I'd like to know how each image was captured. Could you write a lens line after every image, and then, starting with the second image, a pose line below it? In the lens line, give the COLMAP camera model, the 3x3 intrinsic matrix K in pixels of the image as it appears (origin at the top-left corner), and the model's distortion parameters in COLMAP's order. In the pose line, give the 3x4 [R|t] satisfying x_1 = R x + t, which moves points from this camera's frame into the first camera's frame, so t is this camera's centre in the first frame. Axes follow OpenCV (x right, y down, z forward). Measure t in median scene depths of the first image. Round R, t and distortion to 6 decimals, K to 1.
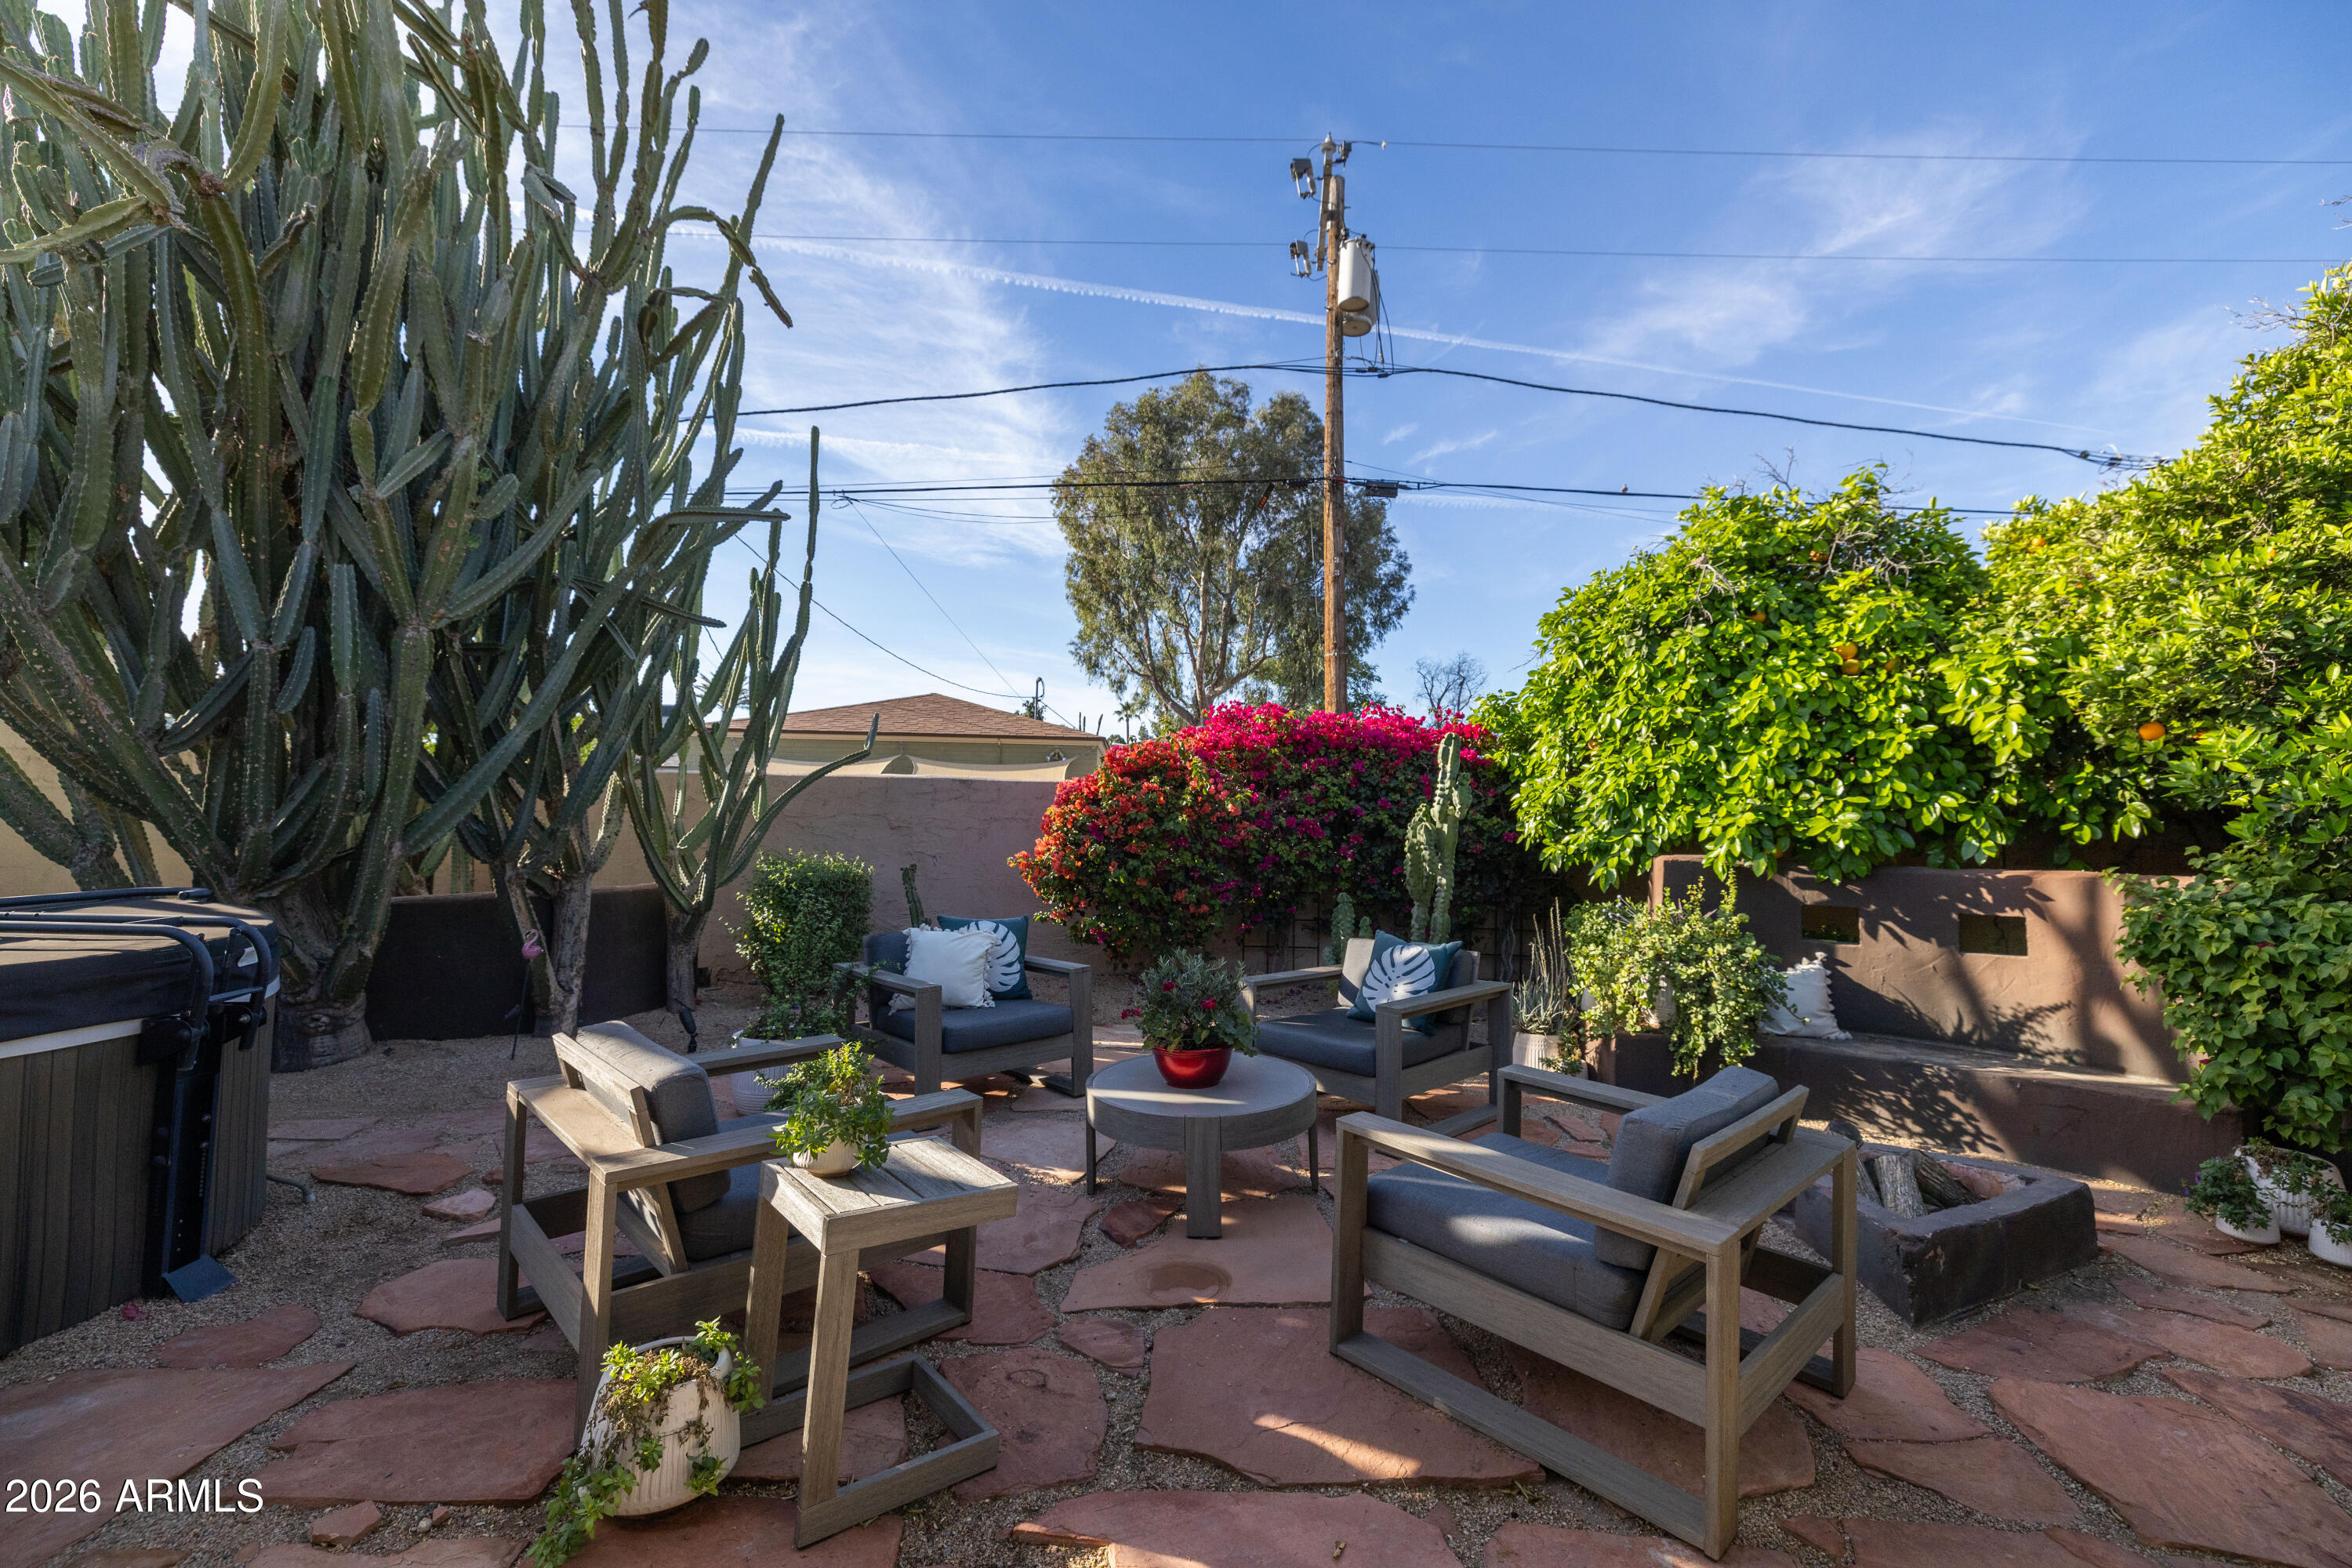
lens RADIAL K [[991.3, 0, 1183.6], [0, 991.3, 772.6], [0, 0, 1]] dist [-0.001736, -0.000314]
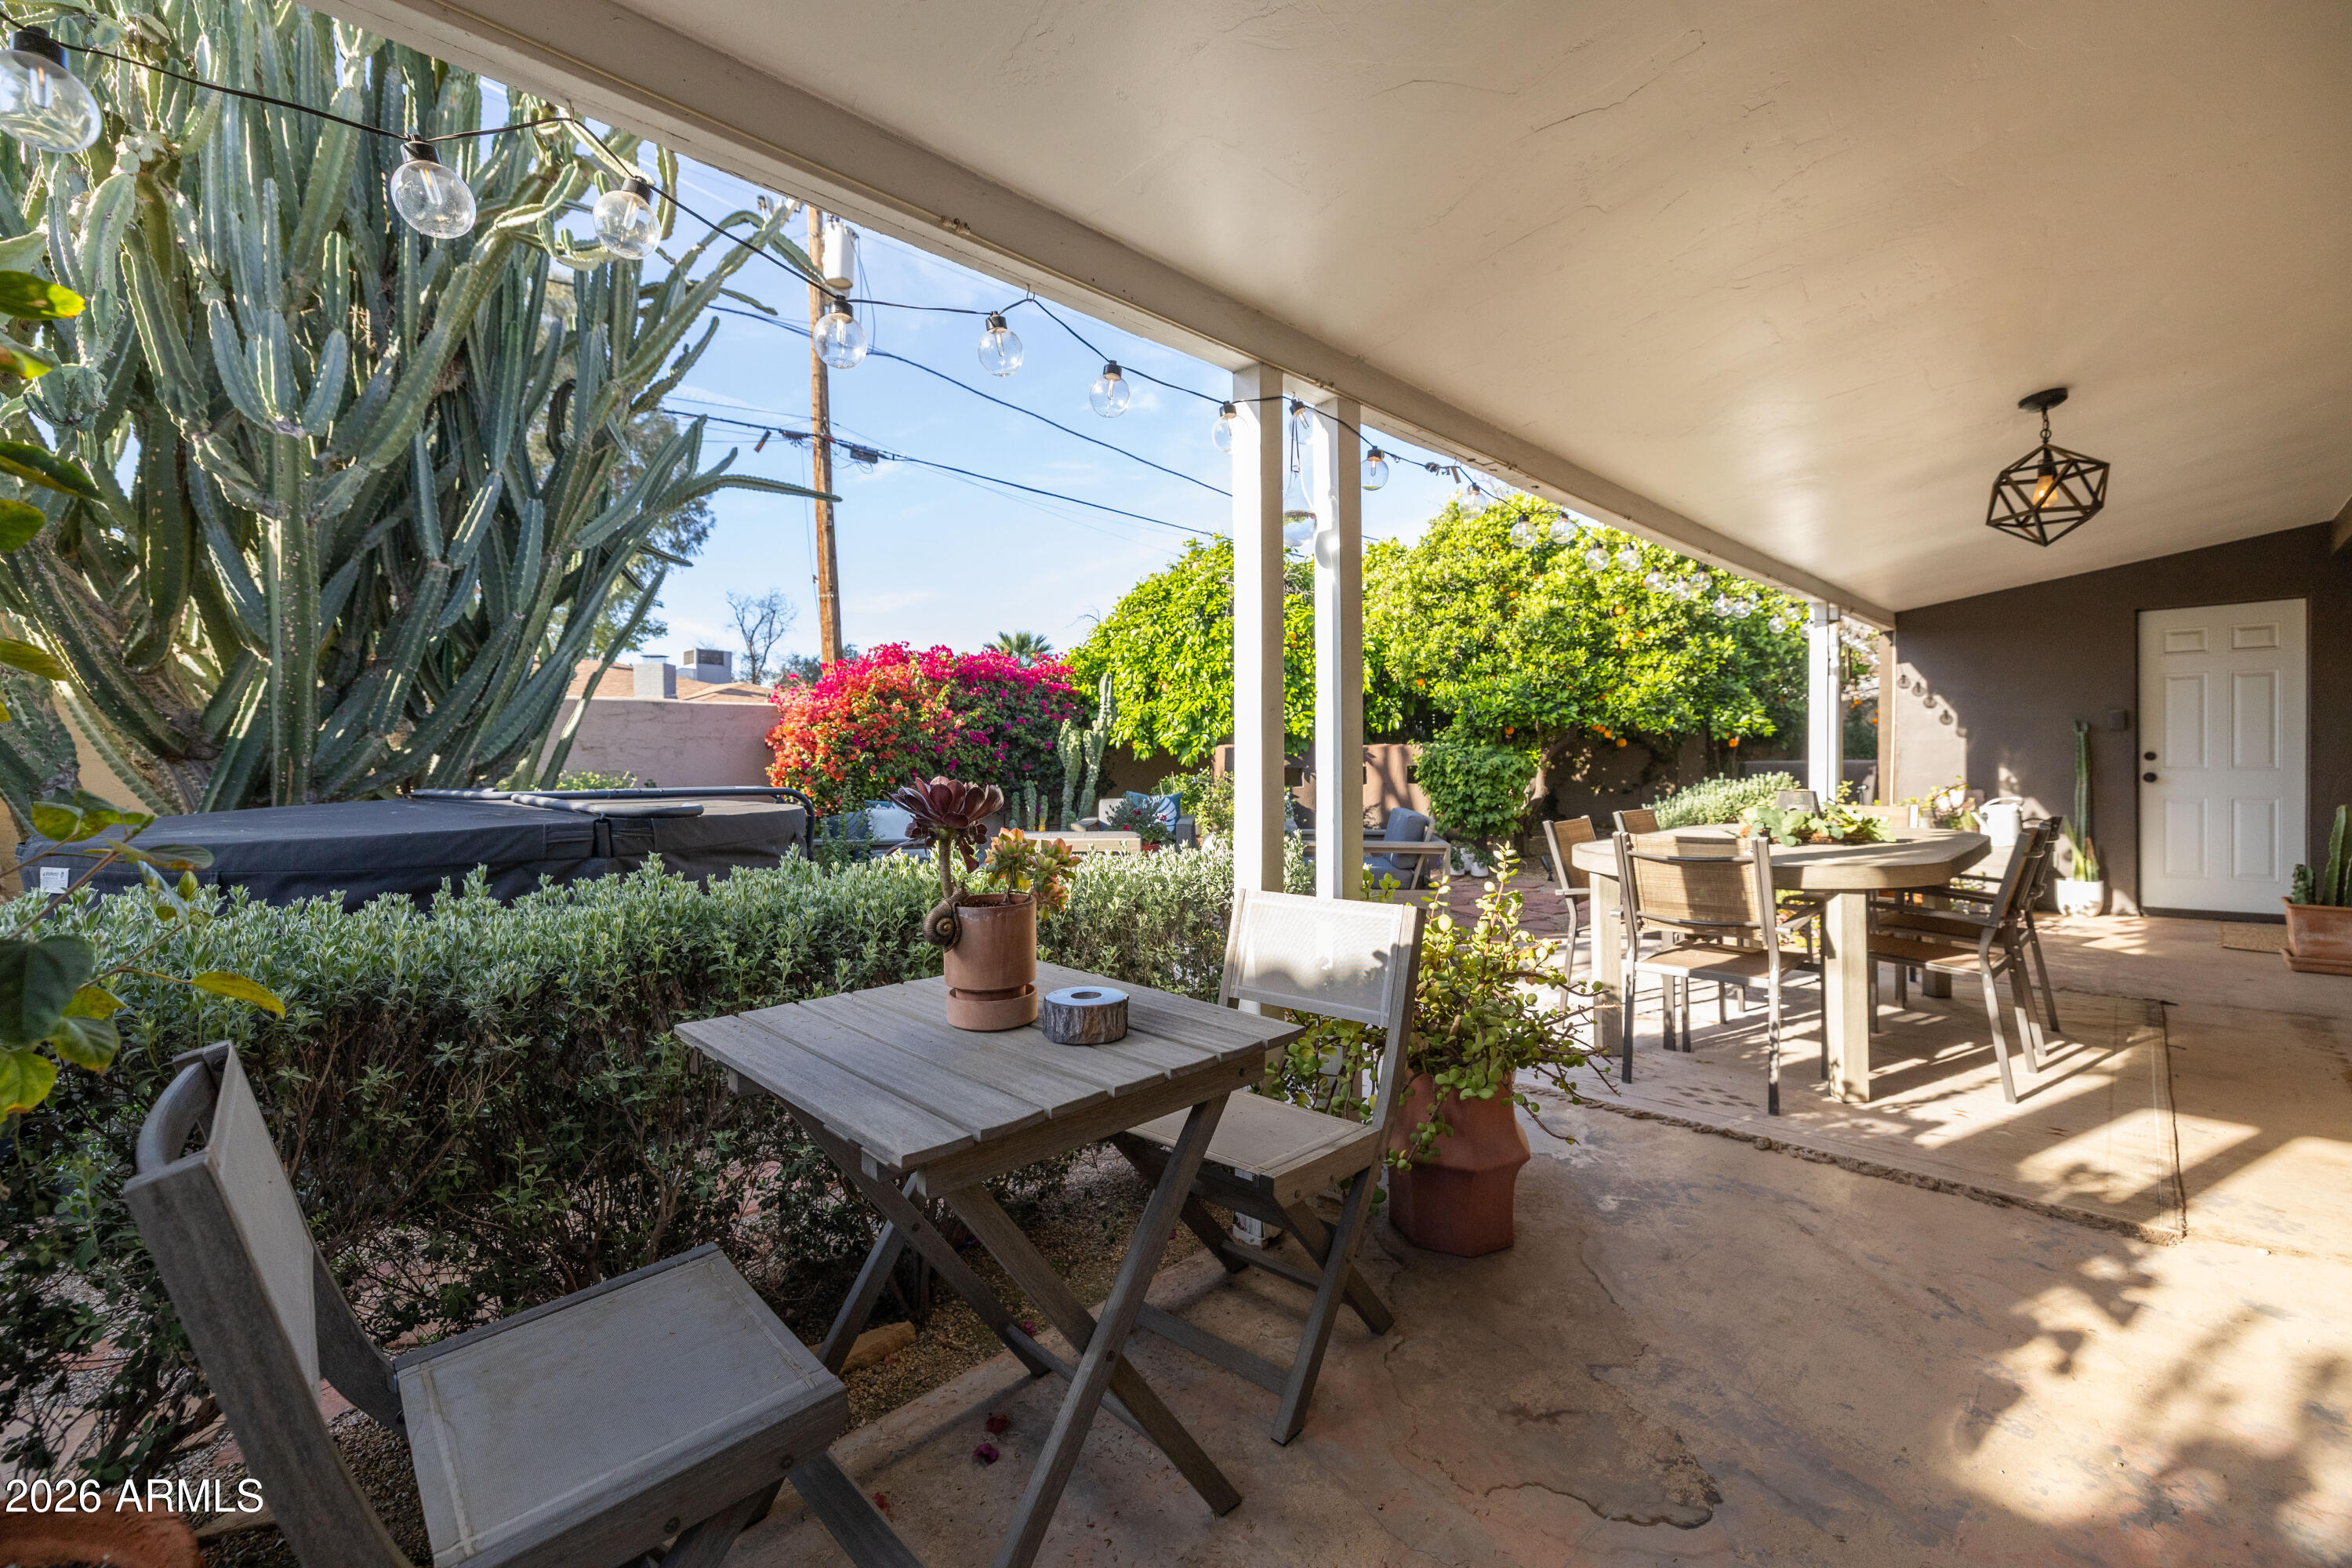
lens RADIAL K [[991.3, 0, 1183.6], [0, 991.3, 772.6], [0, 0, 1]] dist [-0.001736, -0.000314]
pose [[0.715786, -0.042780, 0.697008, -0.793306], [-0.003930, 0.997859, 0.065281, 0.015693], [-0.698309, -0.049466, 0.714085, -0.230194]]
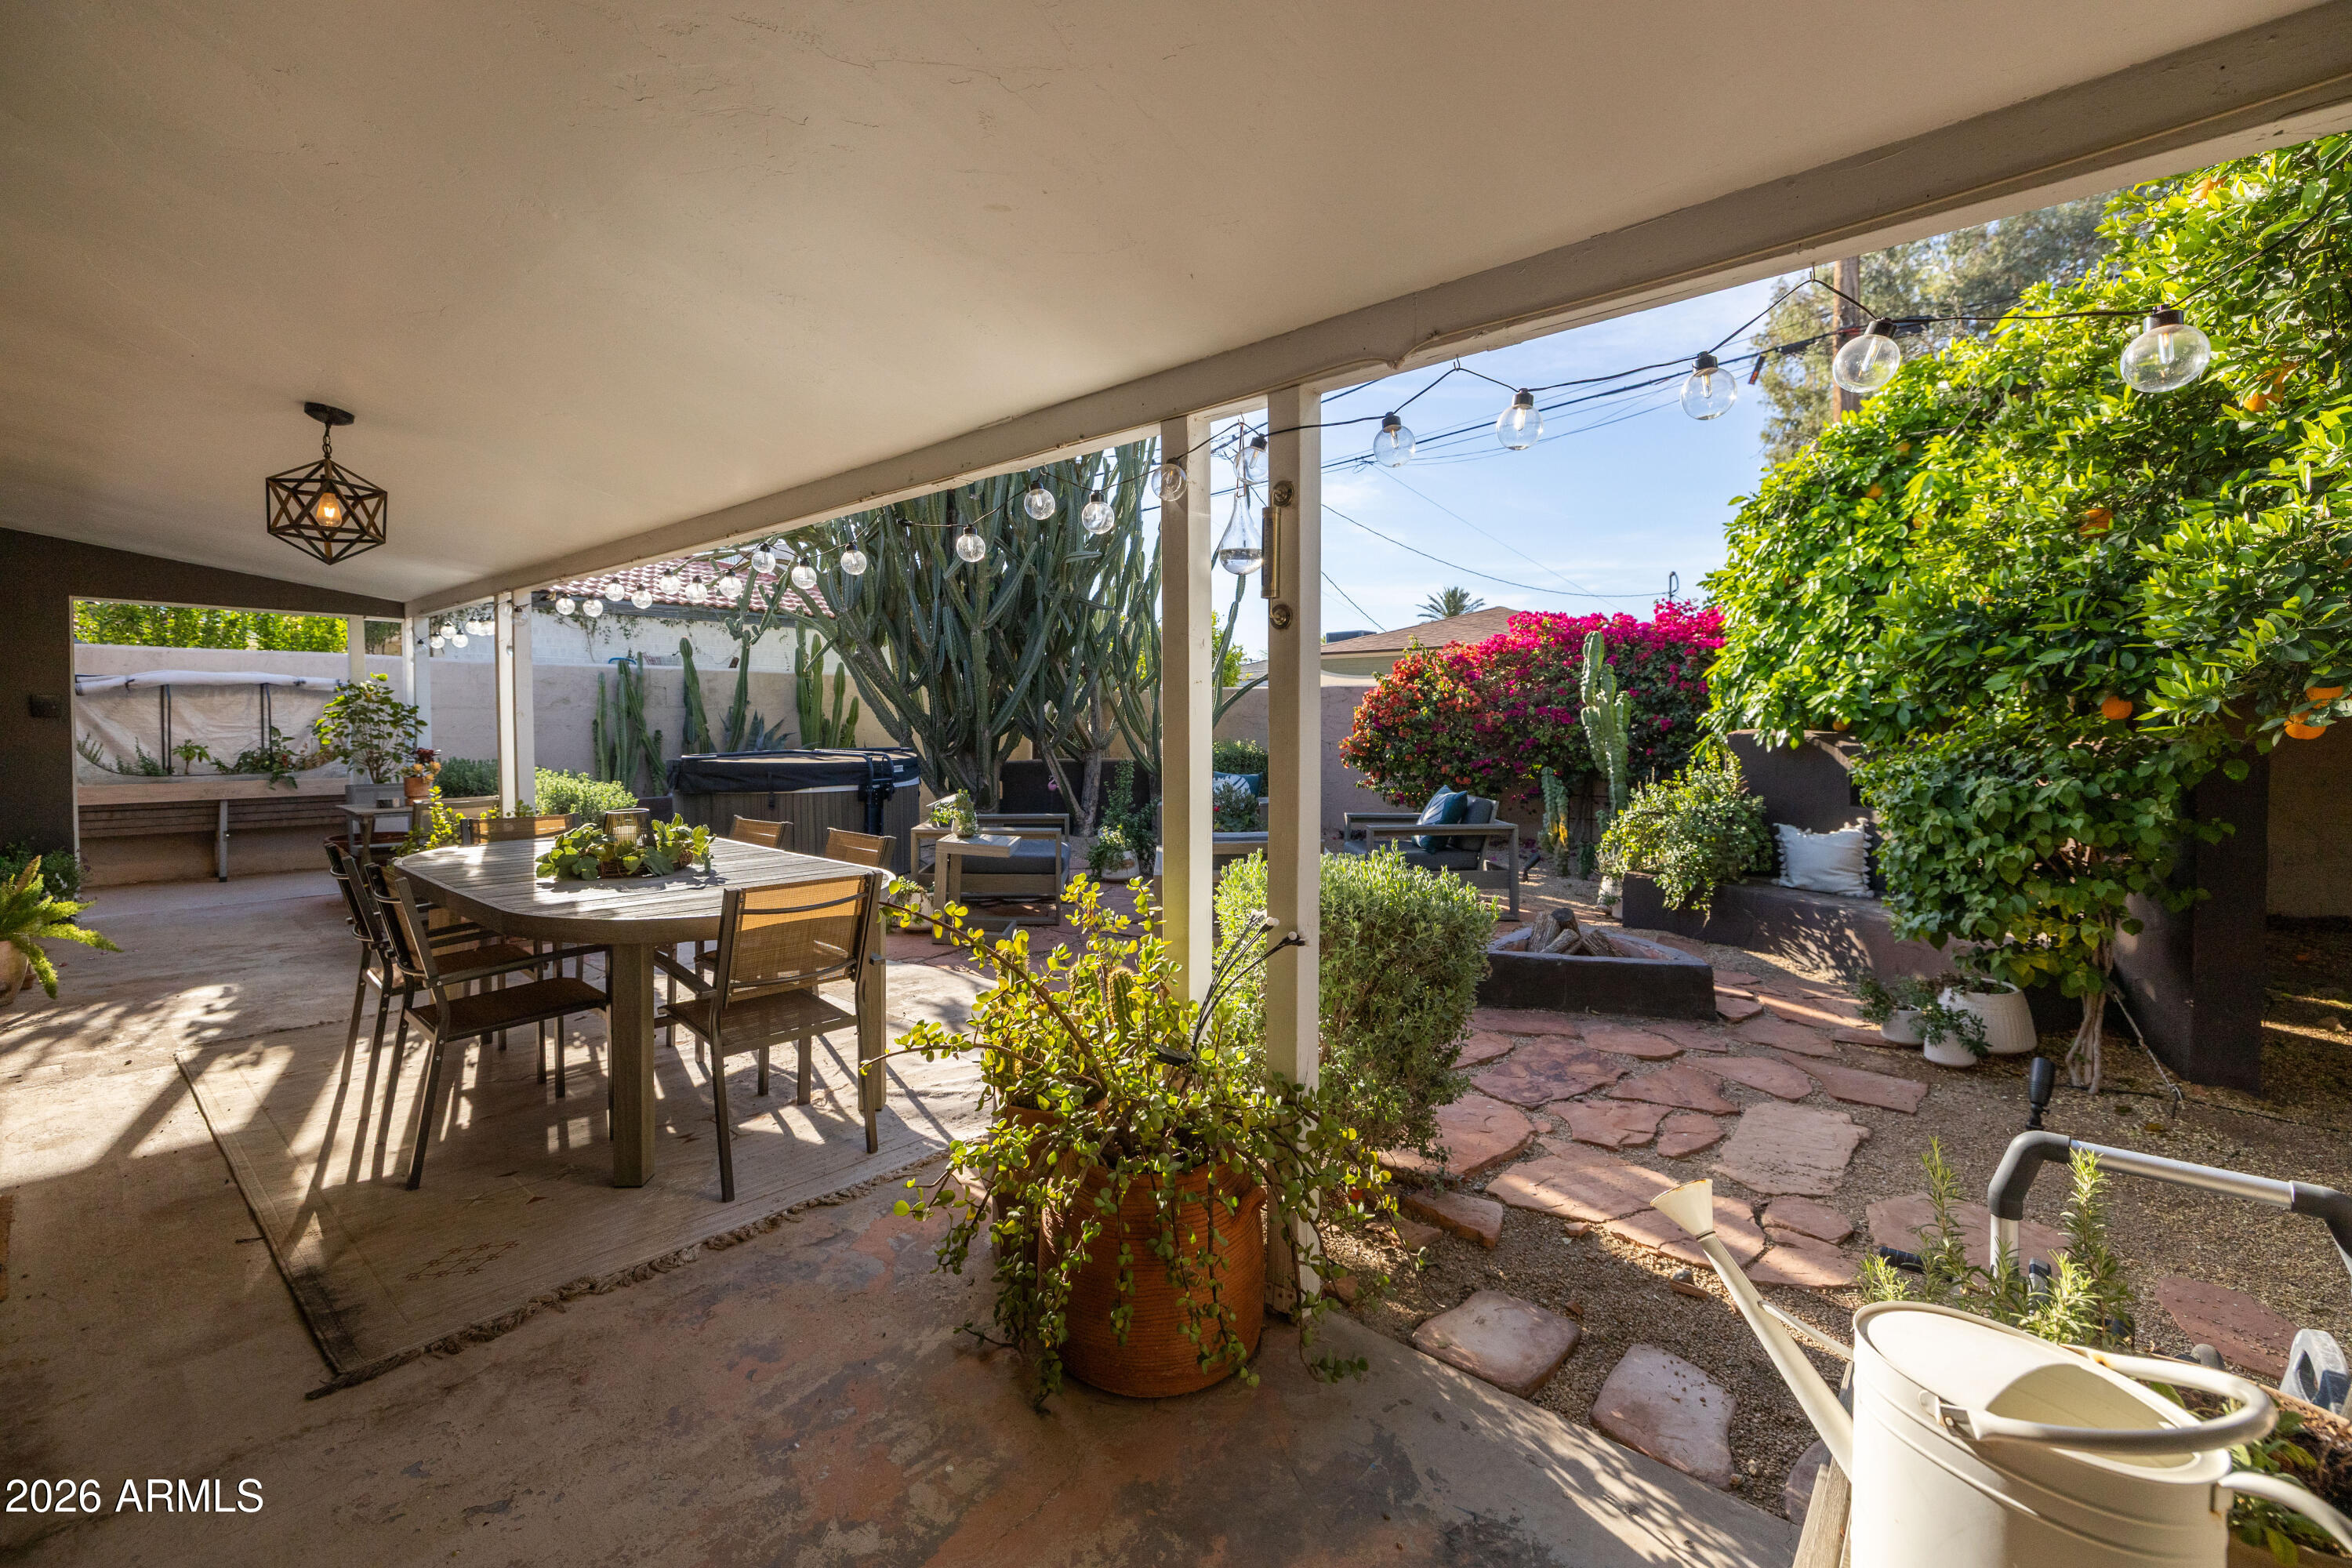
lens RADIAL K [[1007.0, 0, 1173.0], [0, 1007.0, 734.3], [0, 0, 1]] dist [0.002278, 0.000050]
pose [[0.742653, -0.012653, -0.669557, 0.746728], [0.048755, 0.998190, 0.035213, 0.017897], [0.667899, -0.058795, 0.741925, -0.266667]]
